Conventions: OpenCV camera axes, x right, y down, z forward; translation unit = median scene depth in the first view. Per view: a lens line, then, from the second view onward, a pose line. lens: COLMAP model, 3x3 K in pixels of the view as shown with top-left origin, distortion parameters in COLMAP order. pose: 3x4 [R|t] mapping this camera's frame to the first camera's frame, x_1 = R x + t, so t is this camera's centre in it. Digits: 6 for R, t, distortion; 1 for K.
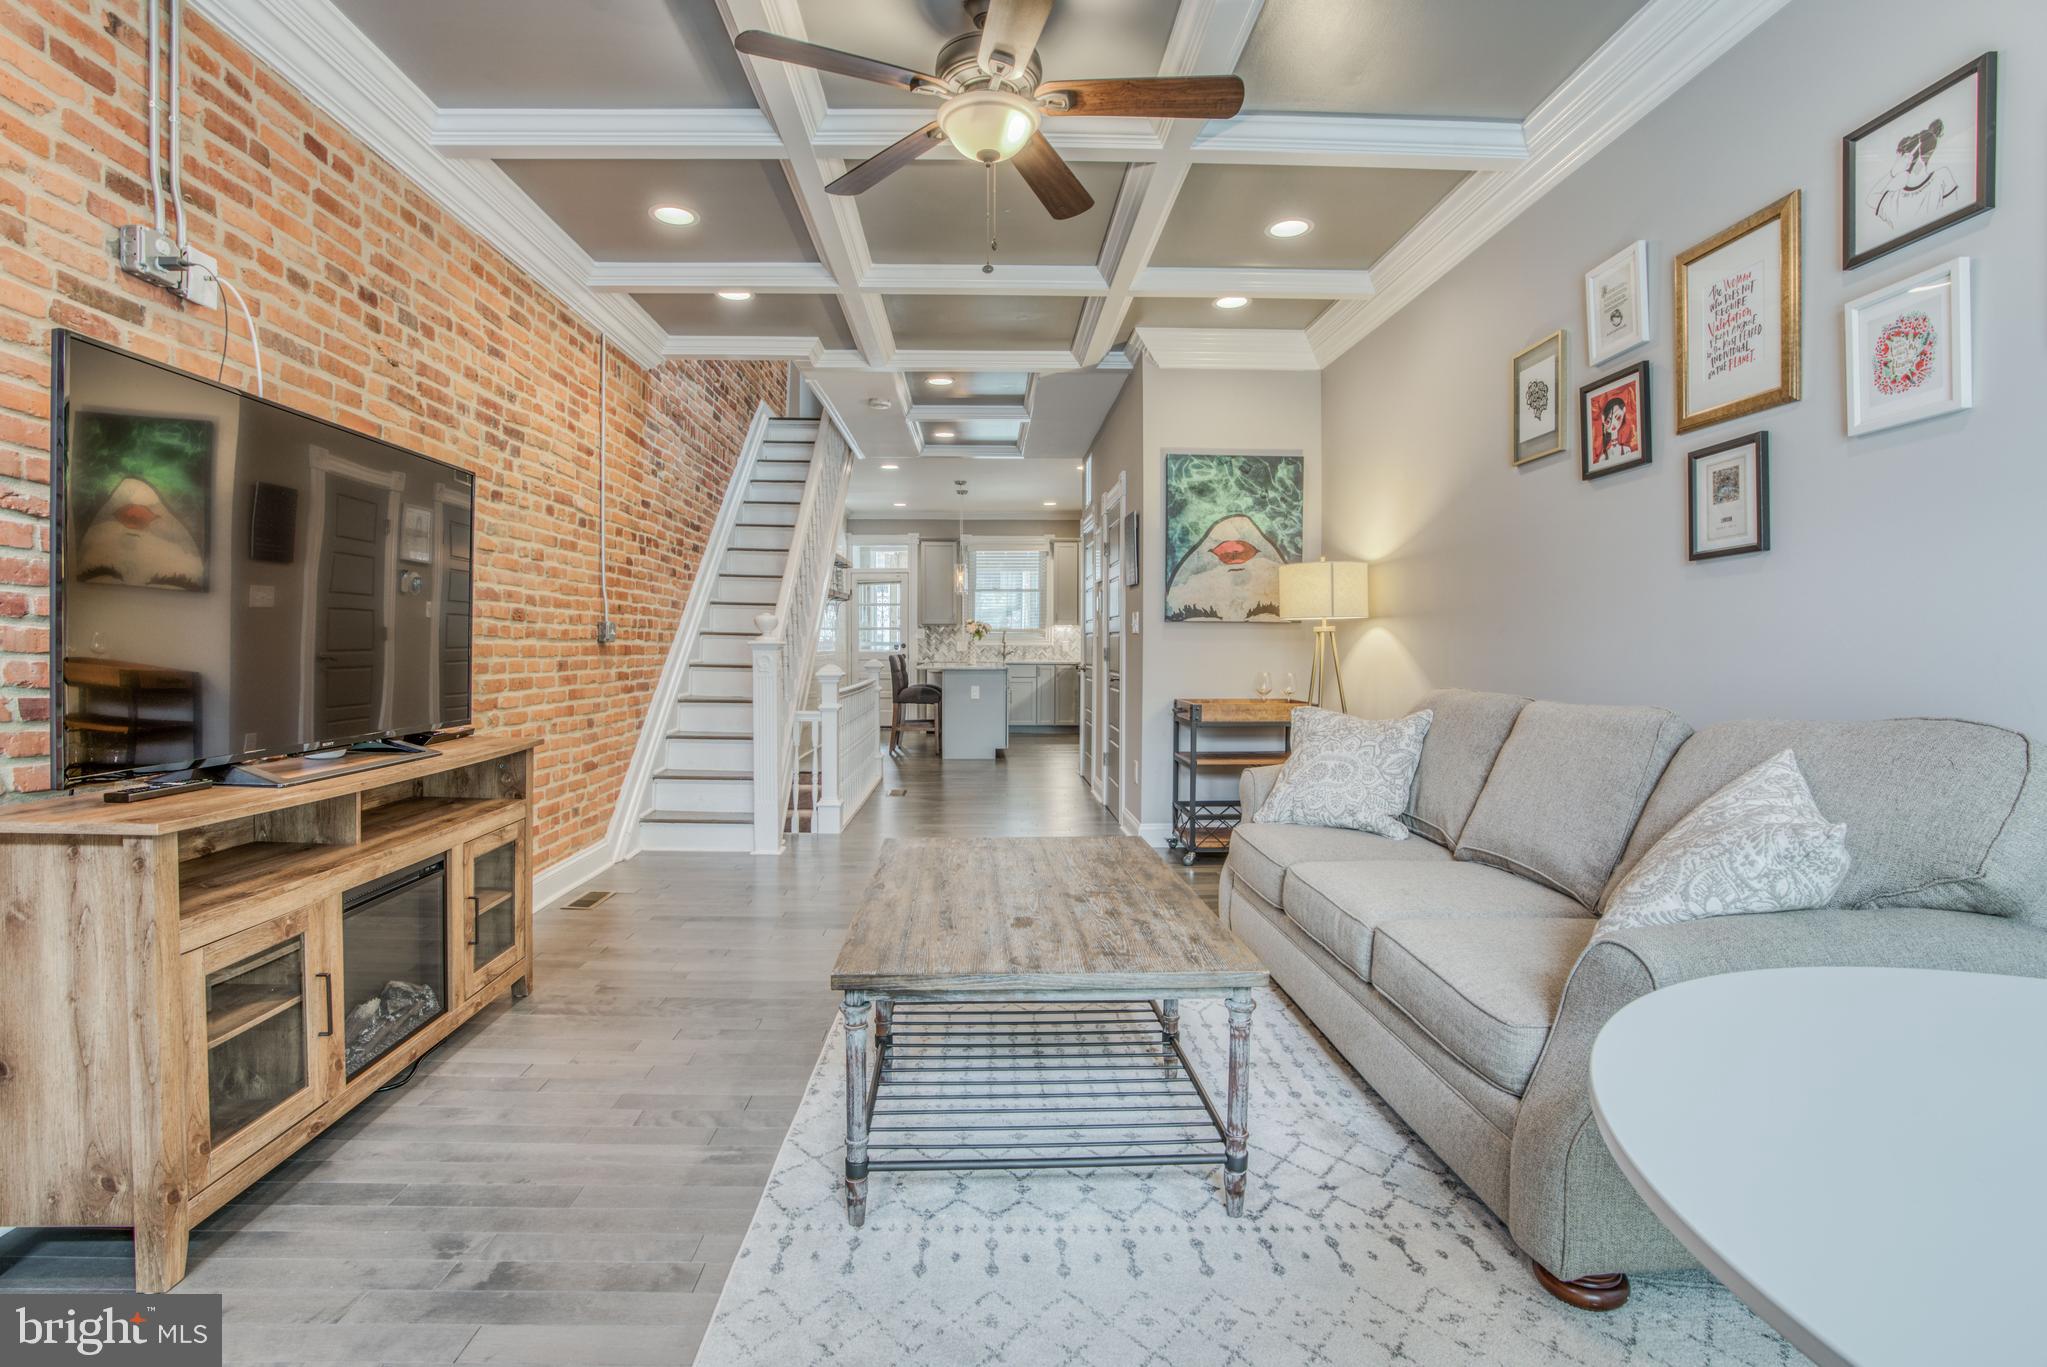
lens RADIAL K [[955.1, 0, 995.8], [0, 955.1, 683.5], [0, 0, 1]] dist [-0.067329, 0.027475]
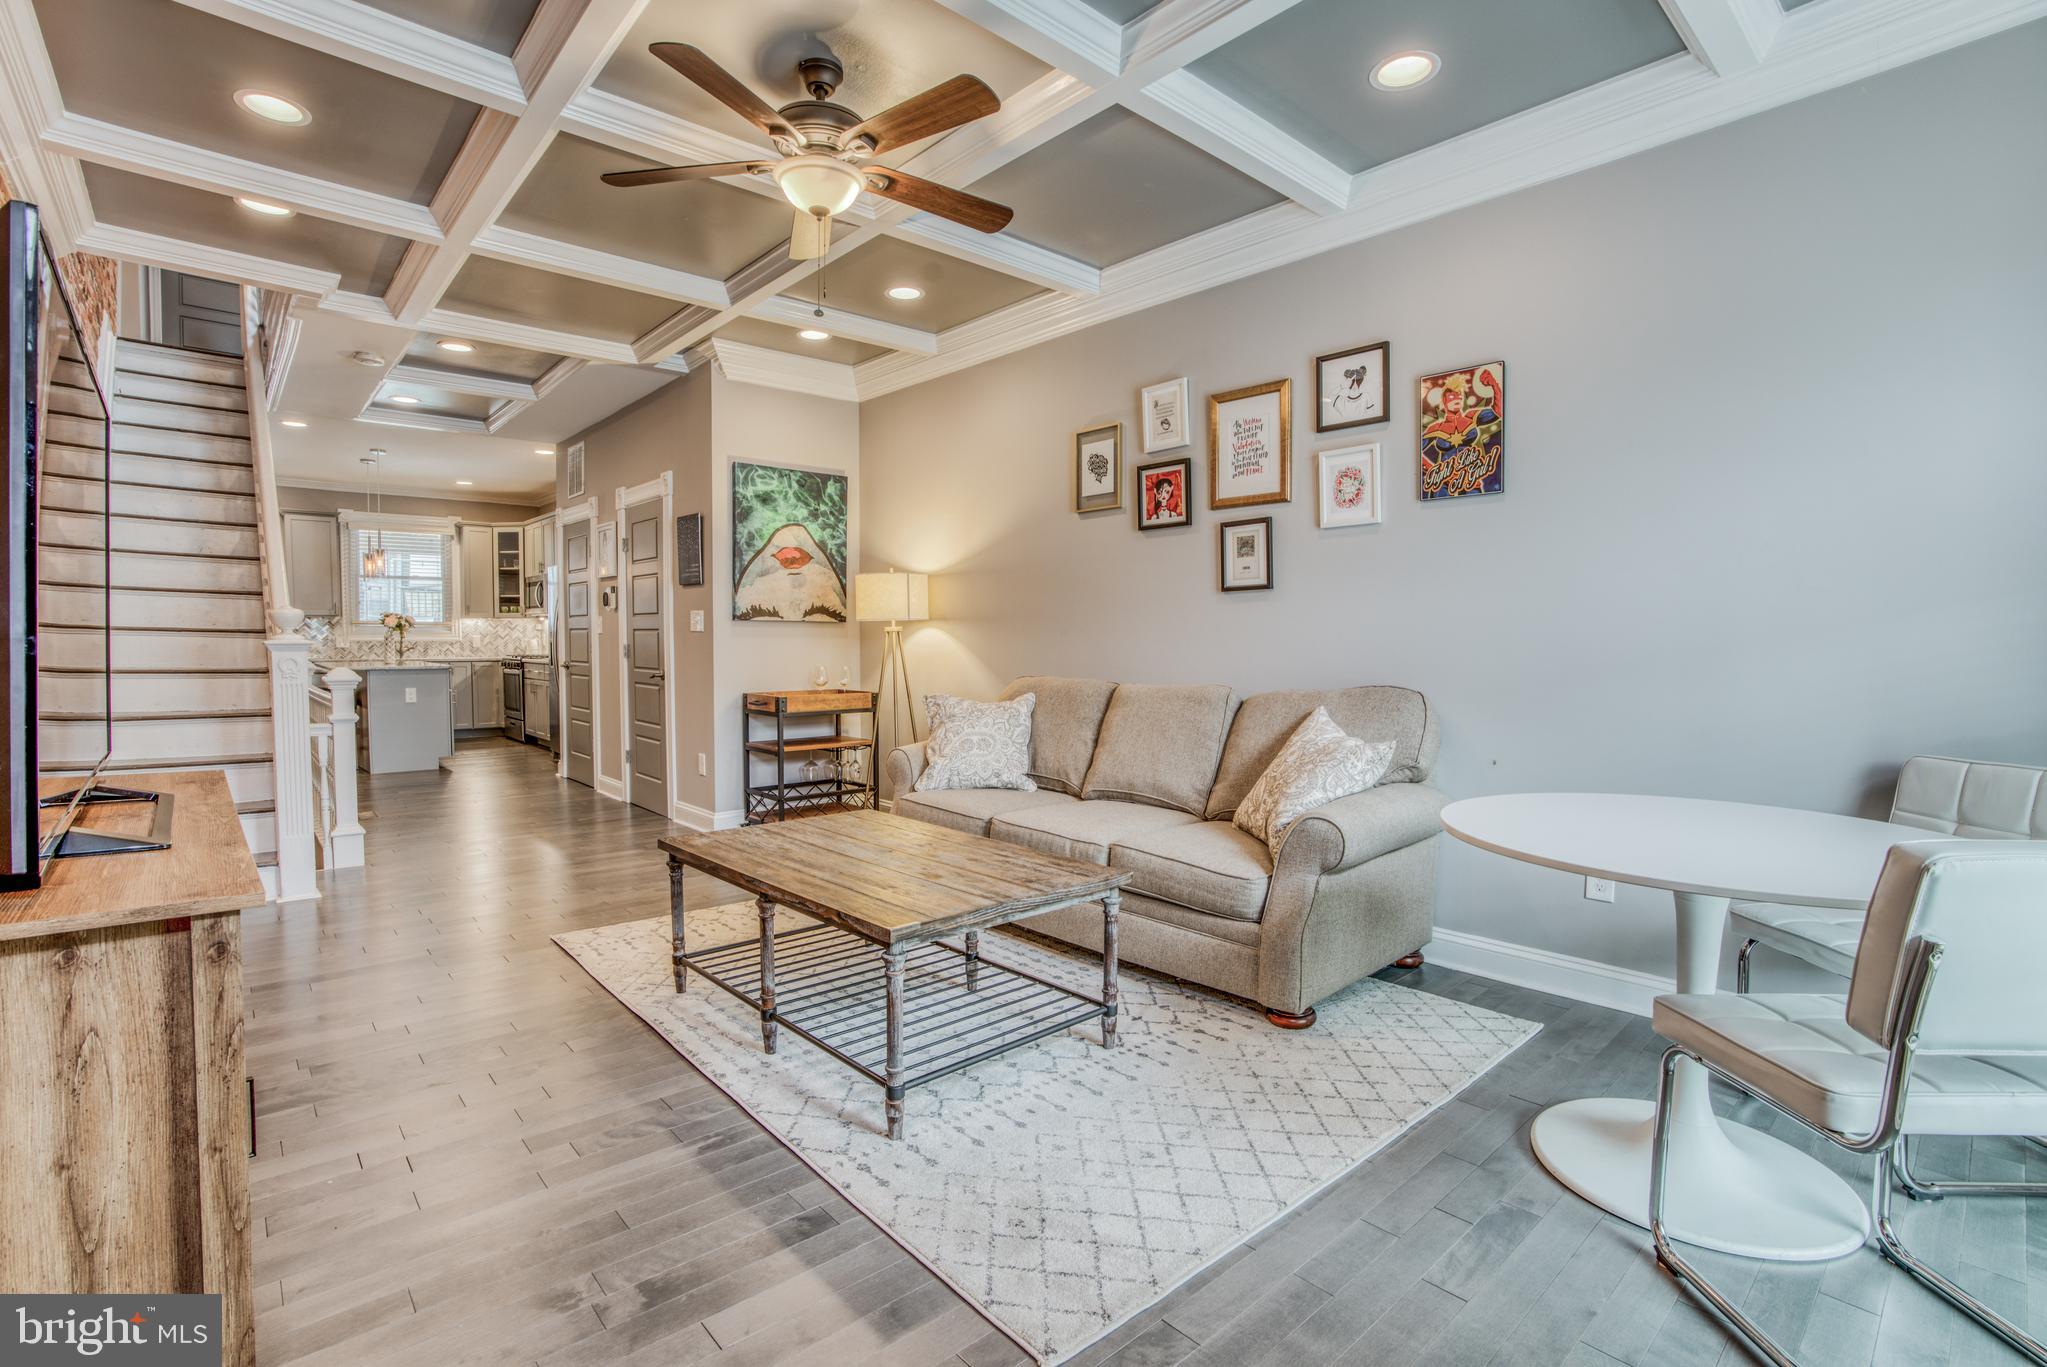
lens RADIAL K [[952.3, 0, 1004.9], [0, 952.3, 696.0], [0, 0, 1]] dist [-0.068932, 0.027712]
pose [[0.766321, -0.038279, 0.641317, -0.437958], [0.023859, 0.999230, 0.031134, -0.010870], [-0.642015, -0.008557, 0.766644, -0.000701]]
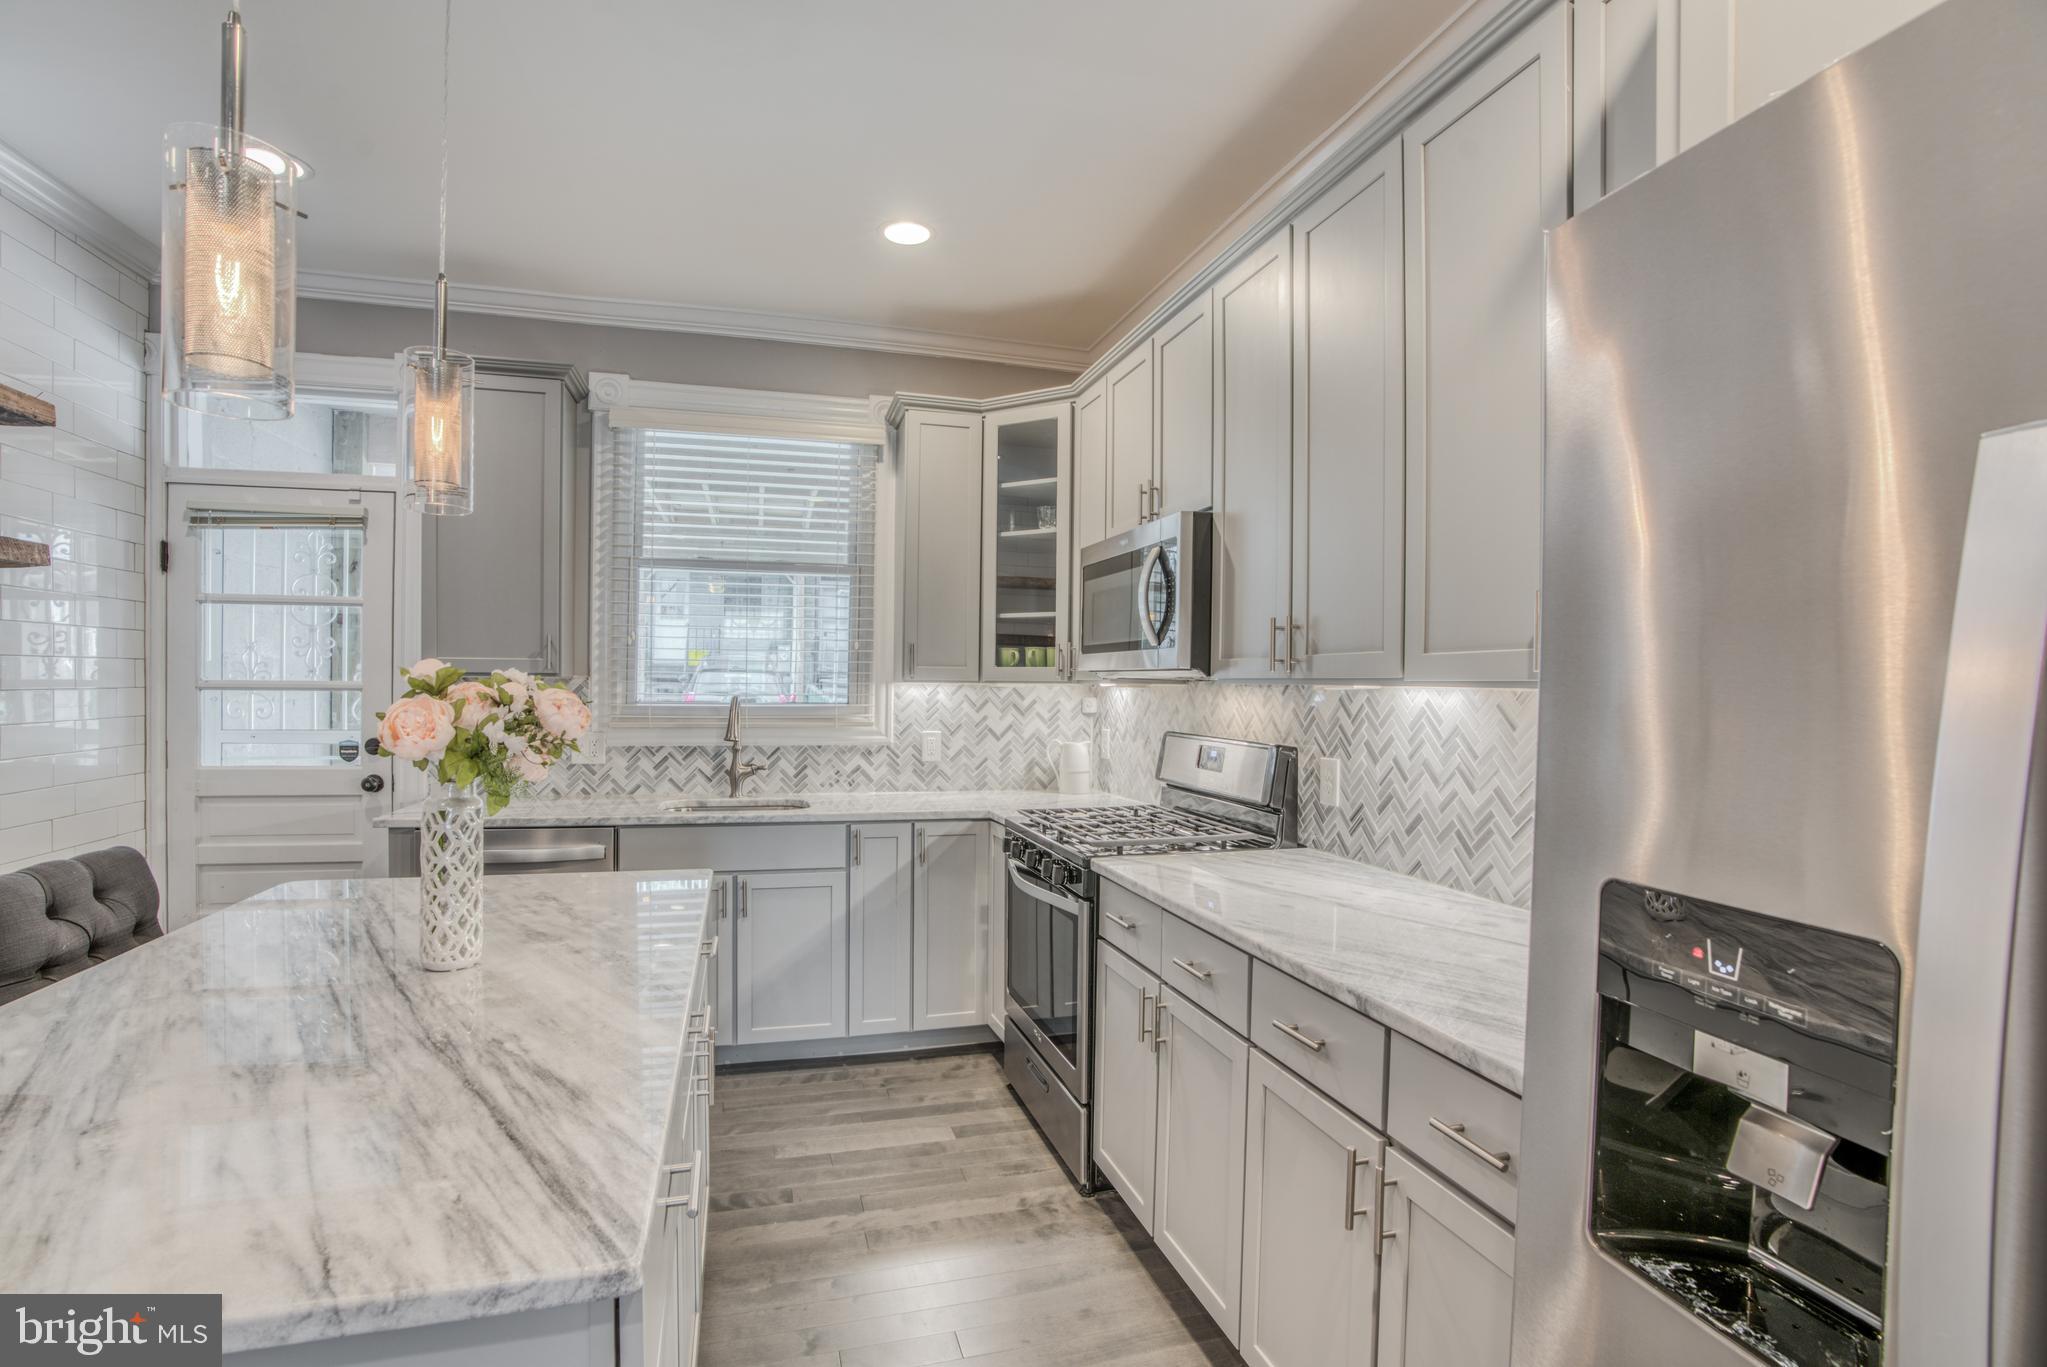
lens RADIAL K [[952.3, 0, 1004.9], [0, 952.3, 696.0], [0, 0, 1]] dist [-0.068932, 0.027712]
pose [[0.968765, 0.007009, 0.247881, 0.064398], [-0.000233, 0.999626, -0.027354, -0.181779], [-0.247980, 0.026442, 0.968404, 2.637750]]
